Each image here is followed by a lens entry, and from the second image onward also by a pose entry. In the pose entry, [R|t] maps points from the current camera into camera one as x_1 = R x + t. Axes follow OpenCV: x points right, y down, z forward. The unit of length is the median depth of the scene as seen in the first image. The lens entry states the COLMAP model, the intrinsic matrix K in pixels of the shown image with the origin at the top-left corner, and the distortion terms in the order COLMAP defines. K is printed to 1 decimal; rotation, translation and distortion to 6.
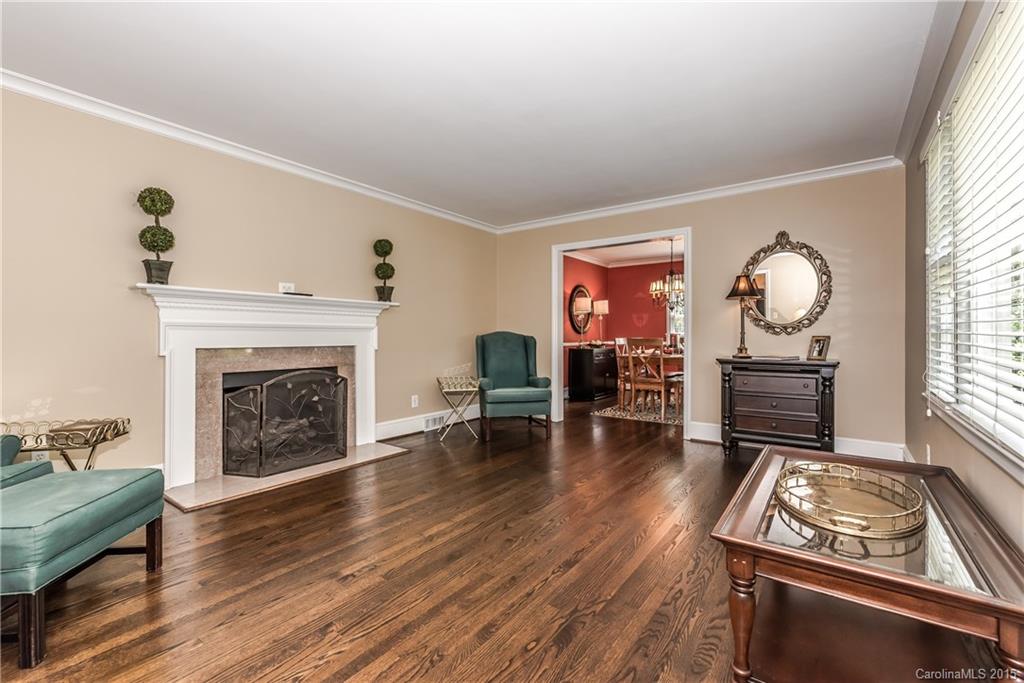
lens RADIAL K [[445.7, 0, 515.5], [0, 445.7, 335.4], [0, 0, 1]] dist [-0.004987, -0.000374]
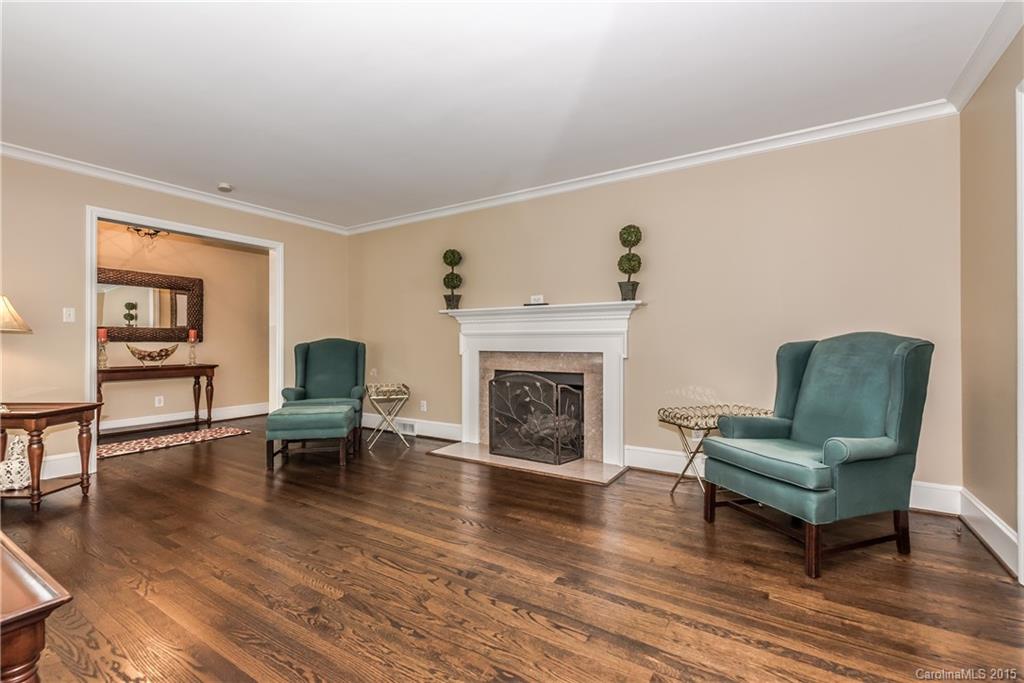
lens RADIAL K [[445.7, 0, 505.5], [0, 445.7, 344.3], [0, 0, 1]] dist [-0.004987, -0.000374]
pose [[0.063433, 0.006075, -0.997968, 0.604037], [0.003572, 0.999974, 0.006315, -0.000622], [0.997980, -0.003965, 0.063410, 0.831297]]
